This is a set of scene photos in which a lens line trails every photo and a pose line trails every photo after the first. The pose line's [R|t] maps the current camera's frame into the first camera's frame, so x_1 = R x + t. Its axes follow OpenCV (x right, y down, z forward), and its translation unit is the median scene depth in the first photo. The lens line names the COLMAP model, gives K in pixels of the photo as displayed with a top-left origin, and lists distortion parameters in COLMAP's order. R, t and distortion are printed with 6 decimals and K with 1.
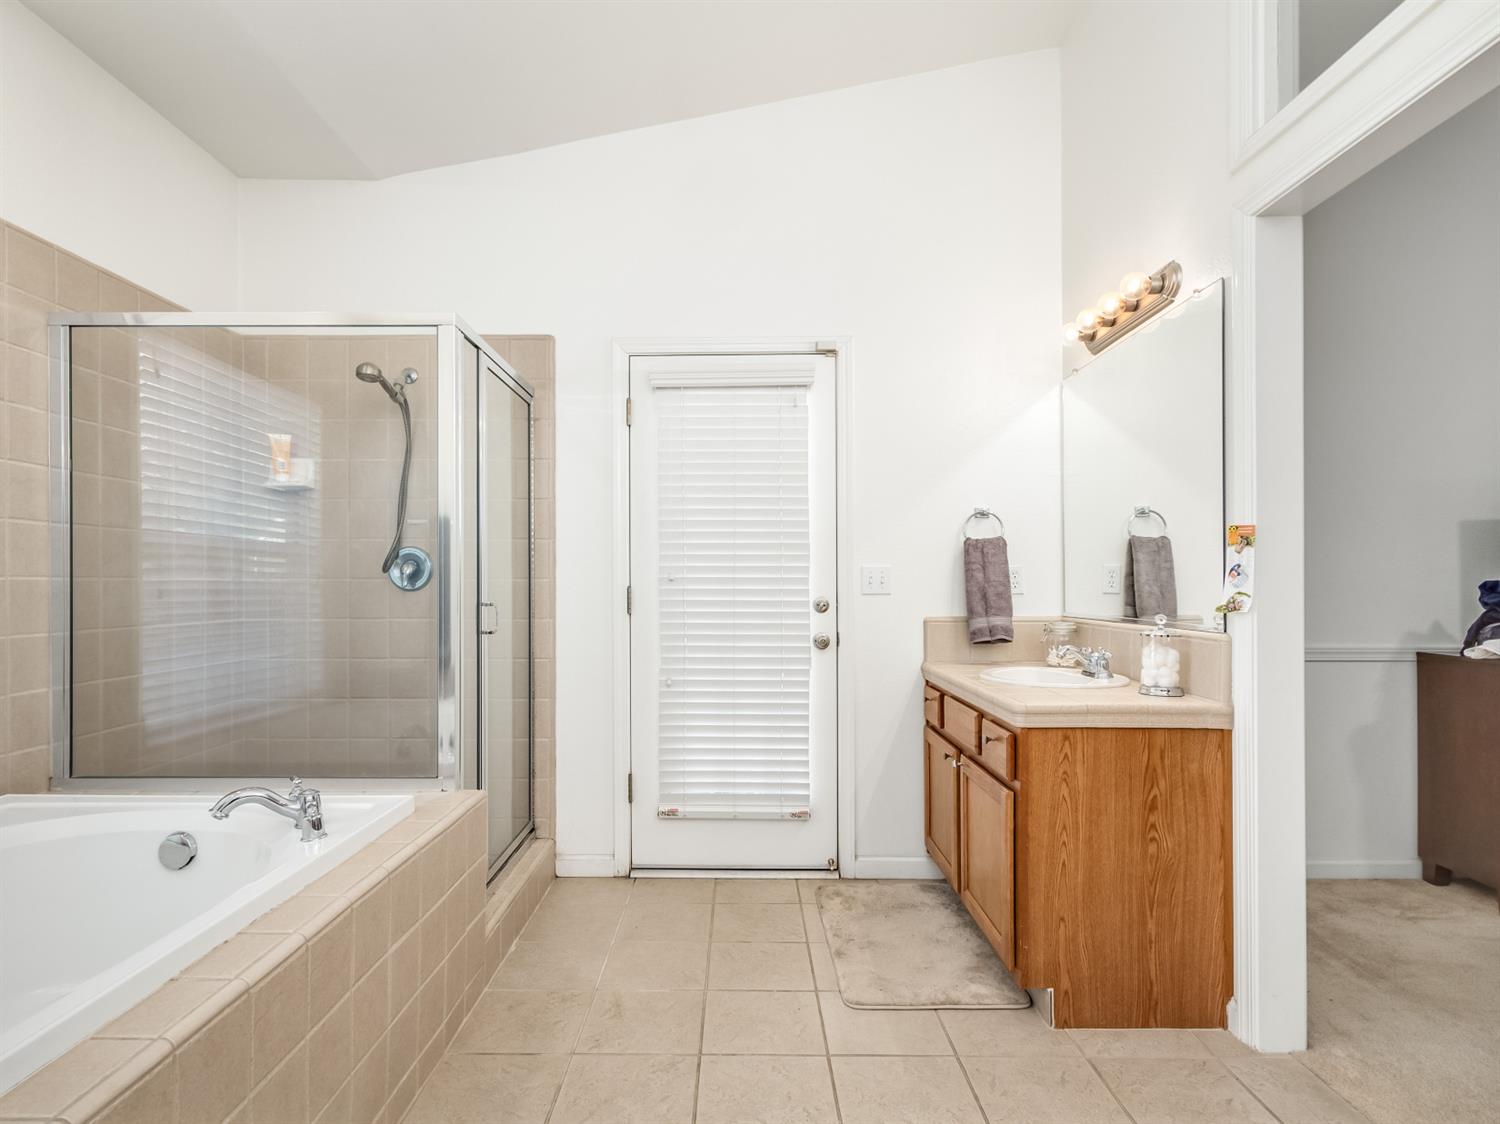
lens RADIAL K [[797.6, 0, 742.9], [0, 797.6, 577.0], [0, 0, 1]] dist [0.003251, 0.000325]
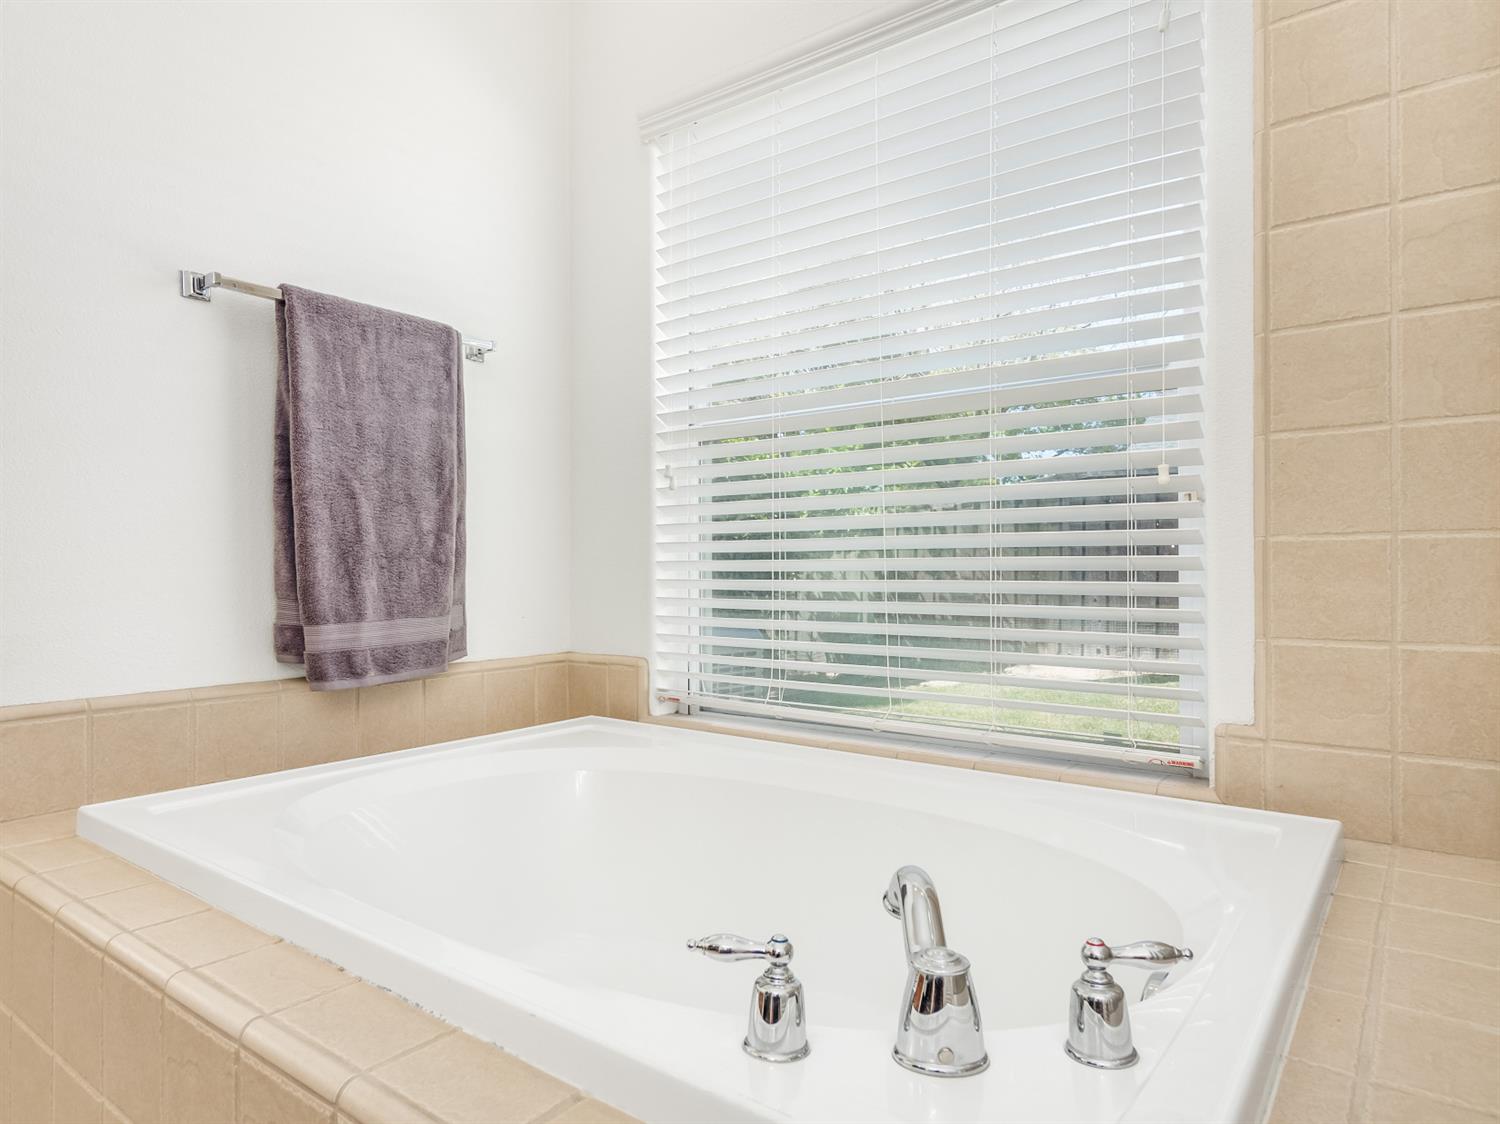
lens RADIAL K [[927.3, 0, 750.0], [0, 927.3, 562.0], [0, 0, 1]] dist [-0.003479, -0.001528]
pose [[-0.606656, -0.007762, -0.794927, -0.153996], [0.004572, 0.999902, -0.013252, 0.089179], [0.794952, -0.011674, -0.606561, 0.923969]]
